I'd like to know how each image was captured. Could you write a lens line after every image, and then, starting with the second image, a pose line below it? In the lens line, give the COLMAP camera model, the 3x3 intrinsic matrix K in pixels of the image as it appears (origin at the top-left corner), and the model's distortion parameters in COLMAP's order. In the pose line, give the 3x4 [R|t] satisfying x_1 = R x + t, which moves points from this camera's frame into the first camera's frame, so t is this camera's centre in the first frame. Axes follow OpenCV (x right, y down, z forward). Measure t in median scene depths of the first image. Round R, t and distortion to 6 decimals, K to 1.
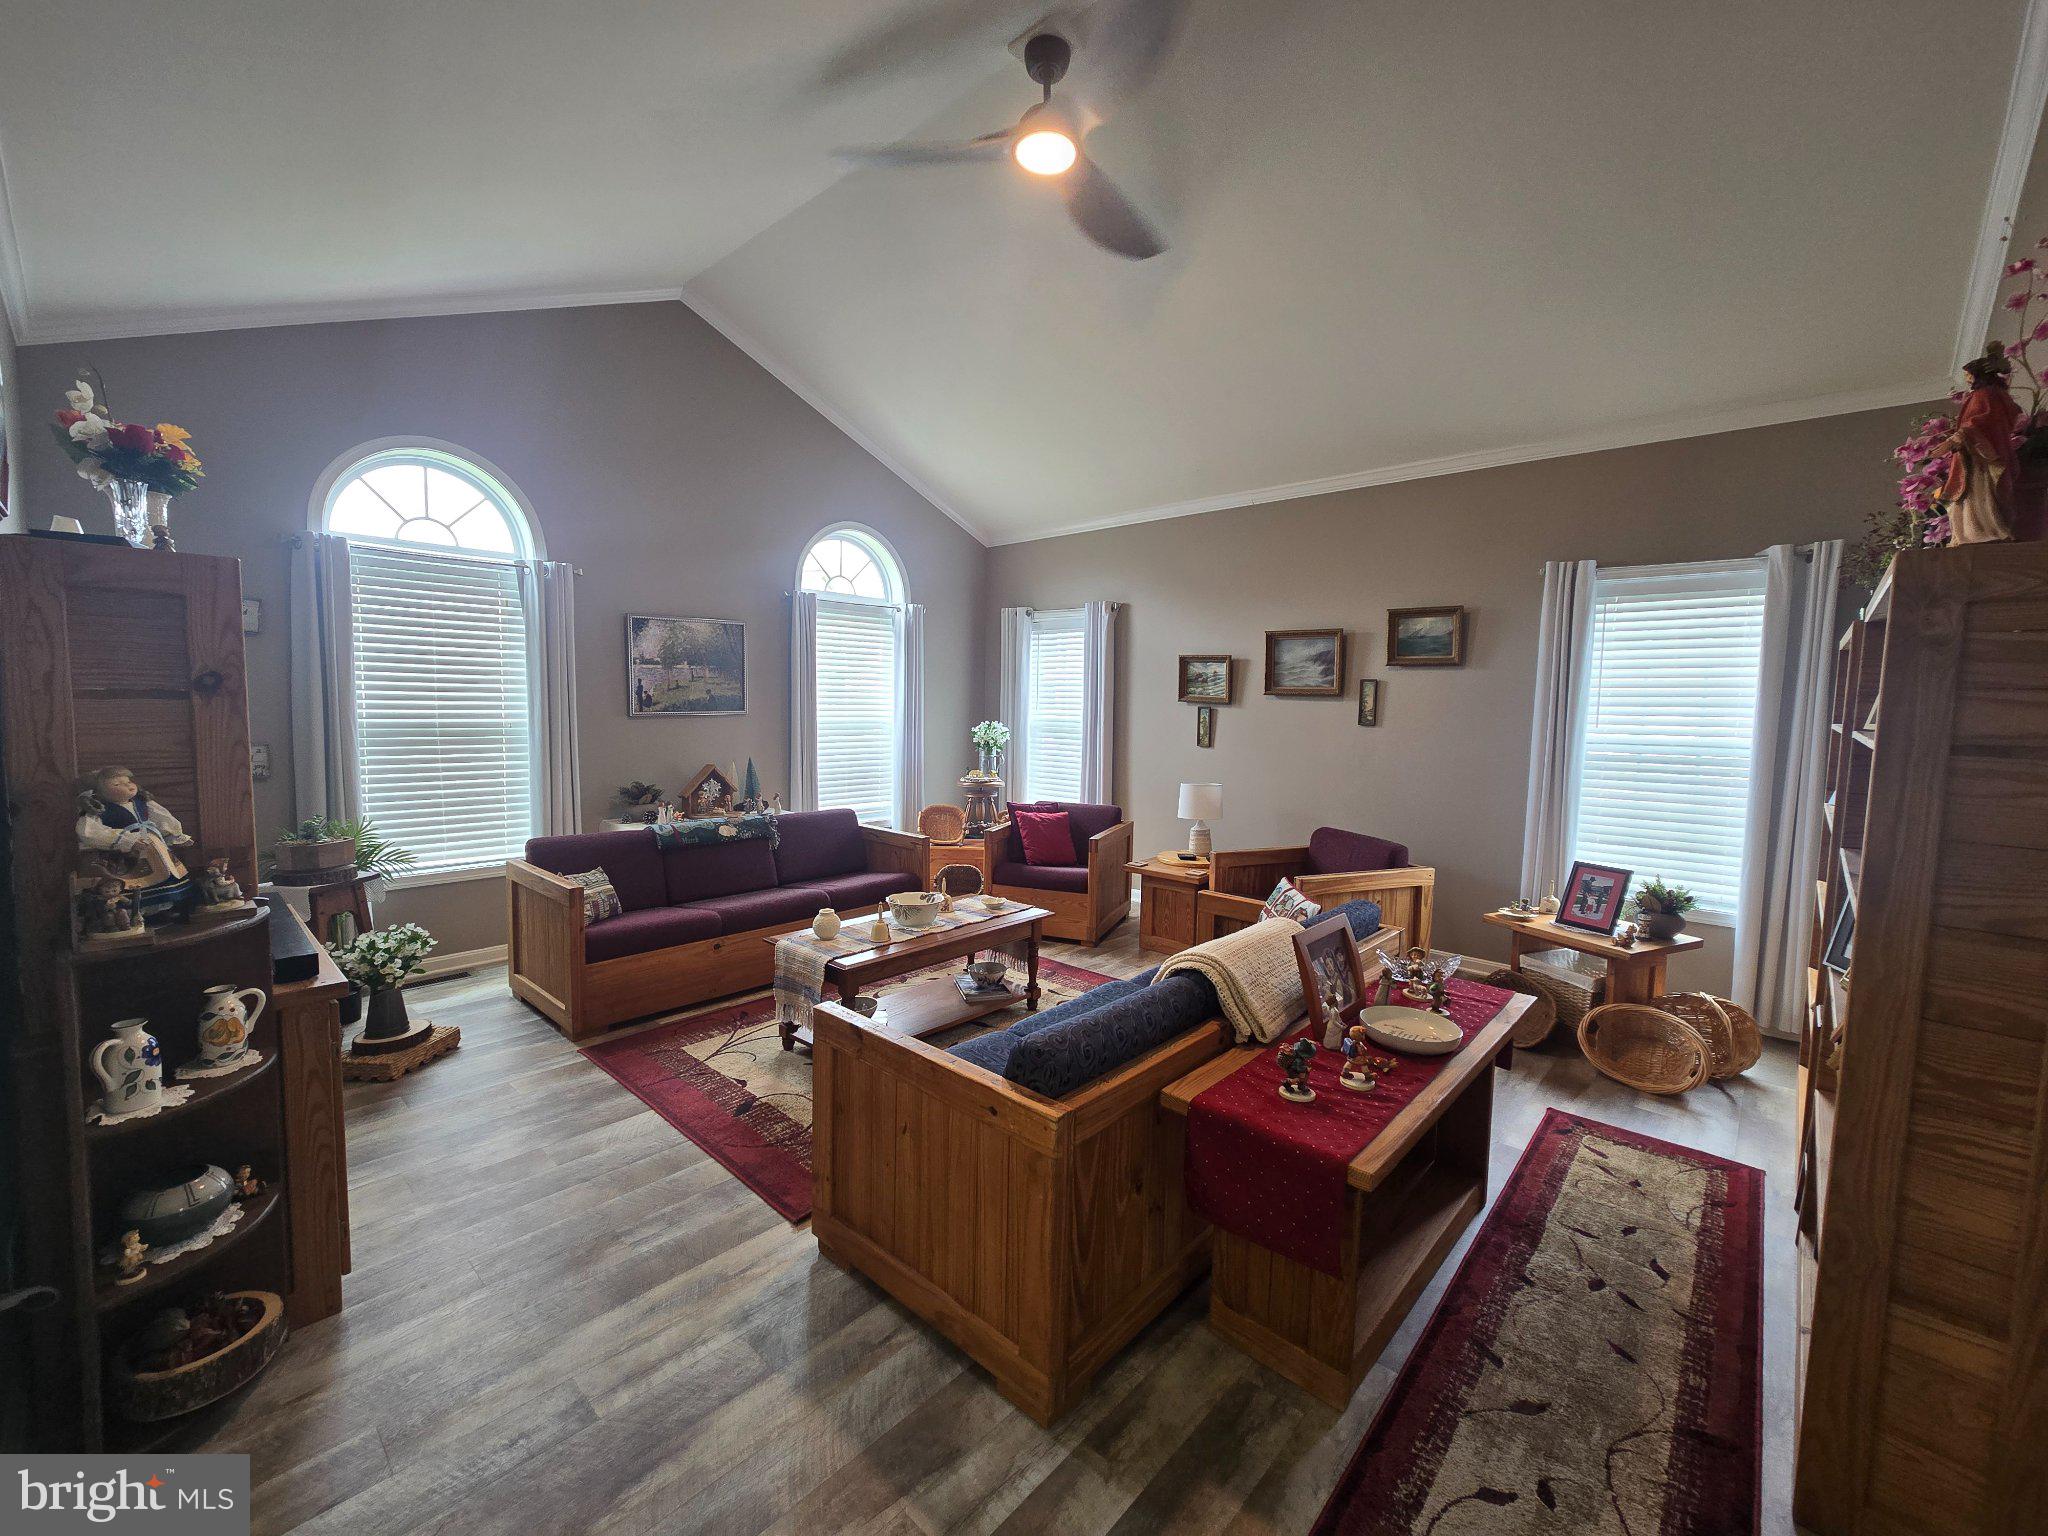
lens RADIAL K [[840.0, 0, 1022.1], [0, 840.0, 761.5], [0, 0, 1]] dist [-0.001034, 0.001898]
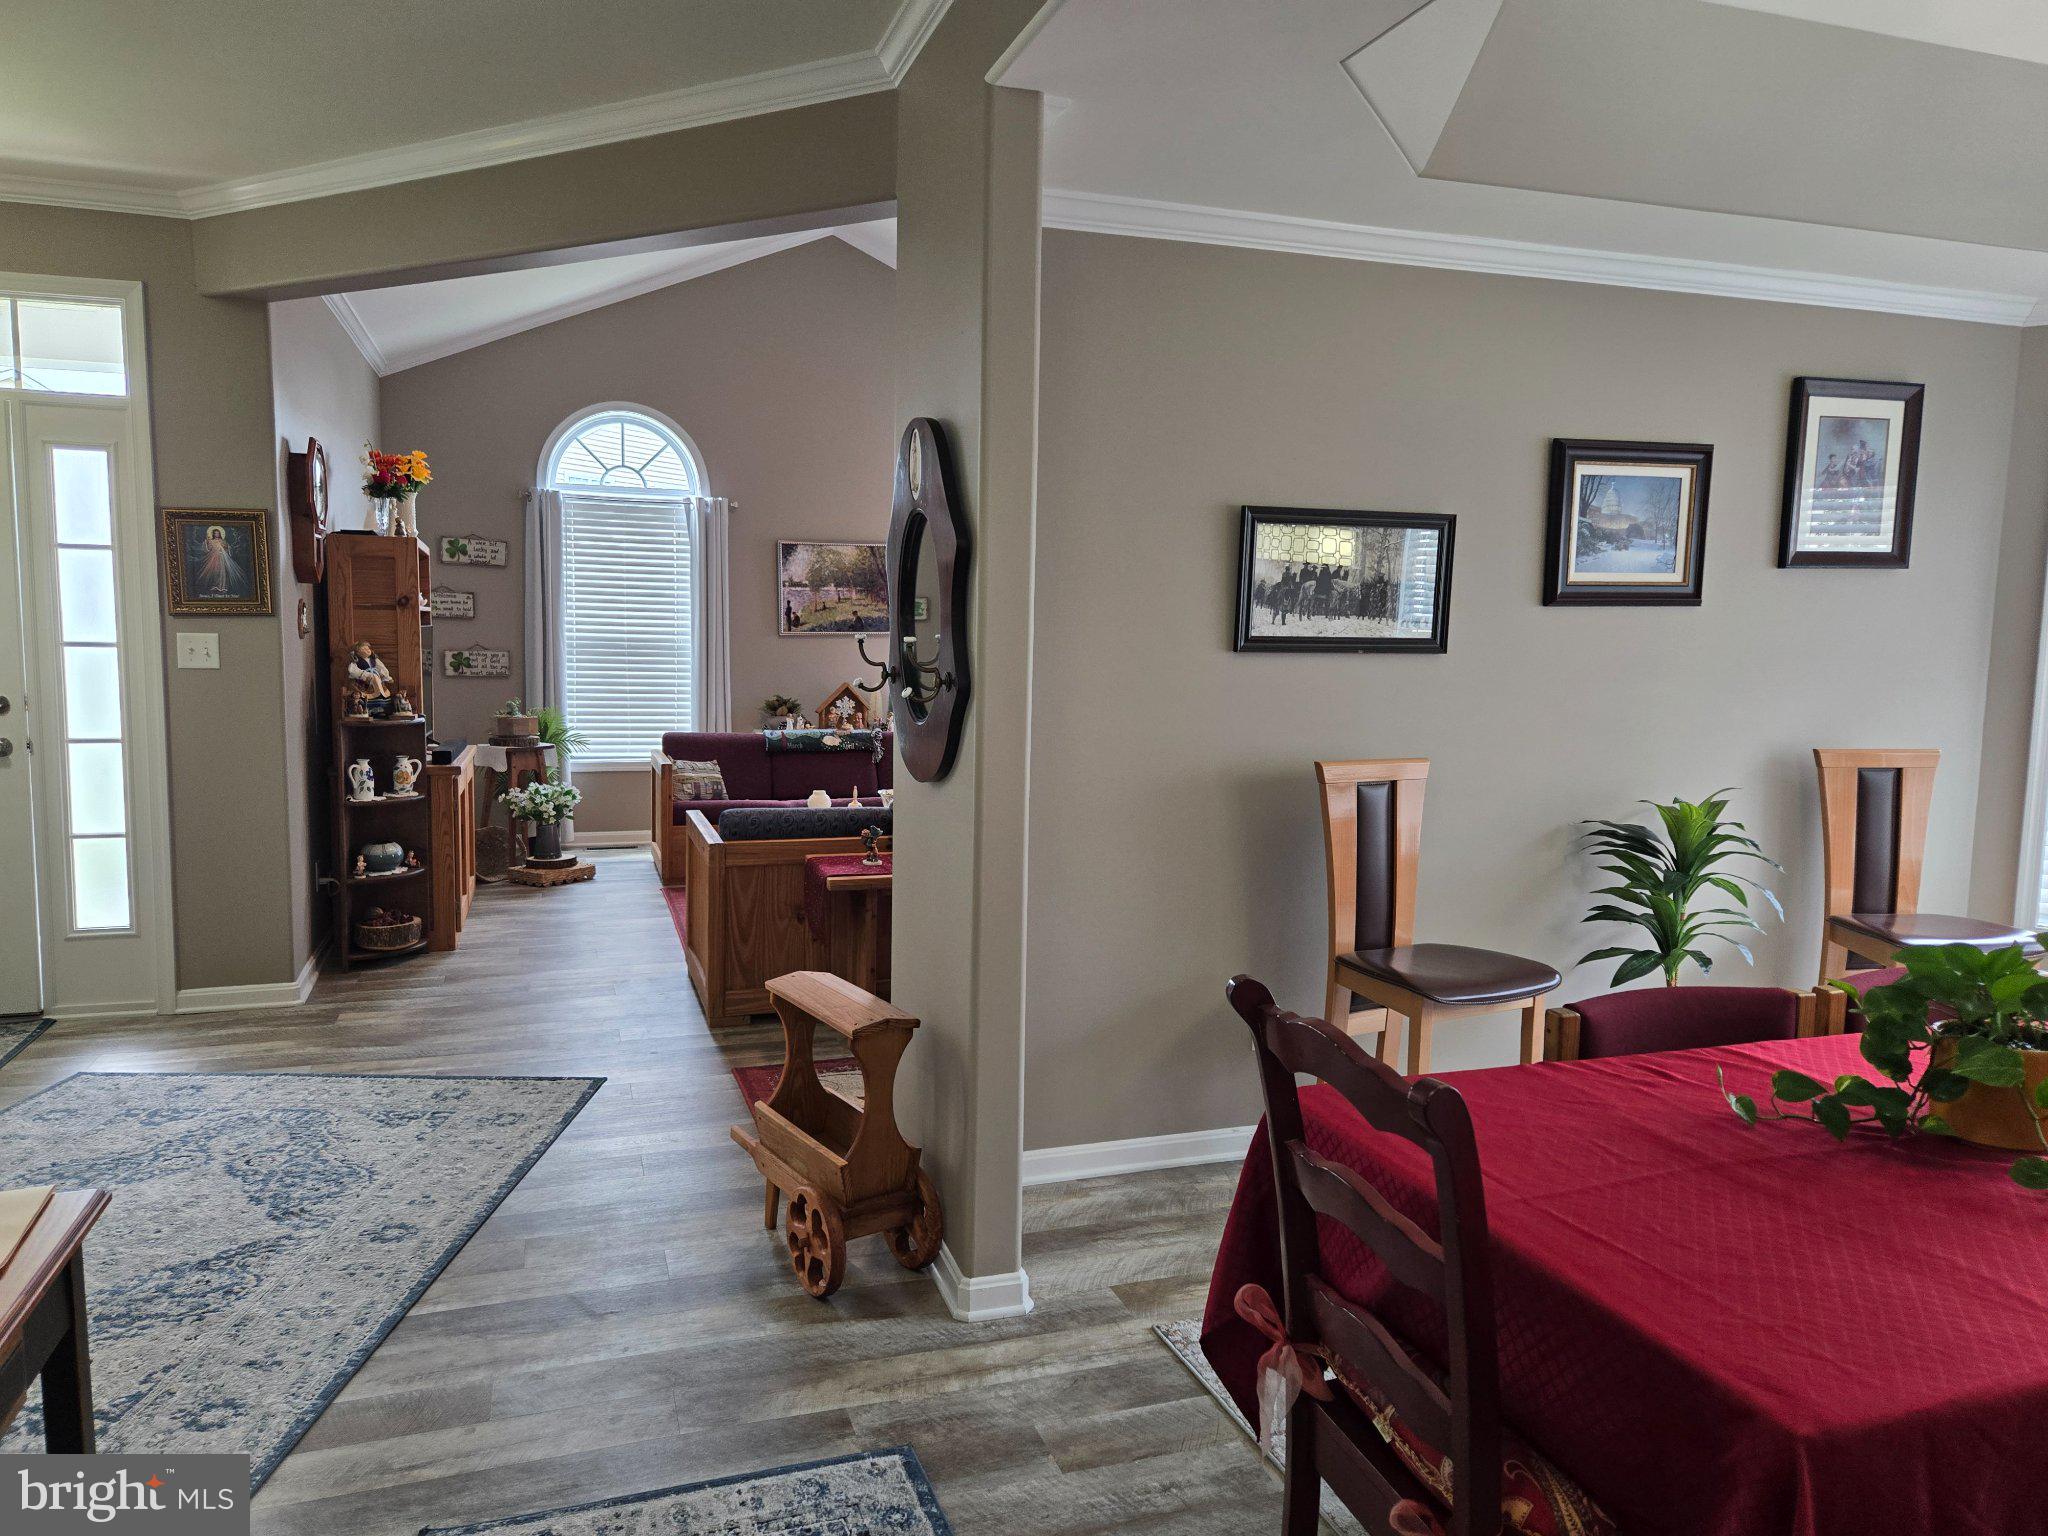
lens RADIAL K [[1389.7, 0, 1026.0], [0, 1389.7, 759.3], [0, 0, 1]] dist [0.078493, -0.063432]
pose [[0.878369, 0.049255, -0.475439, 0.734210], [-0.041628, 0.998780, 0.026565, 0.048807], [0.476167, -0.003542, 0.879348, -0.466975]]
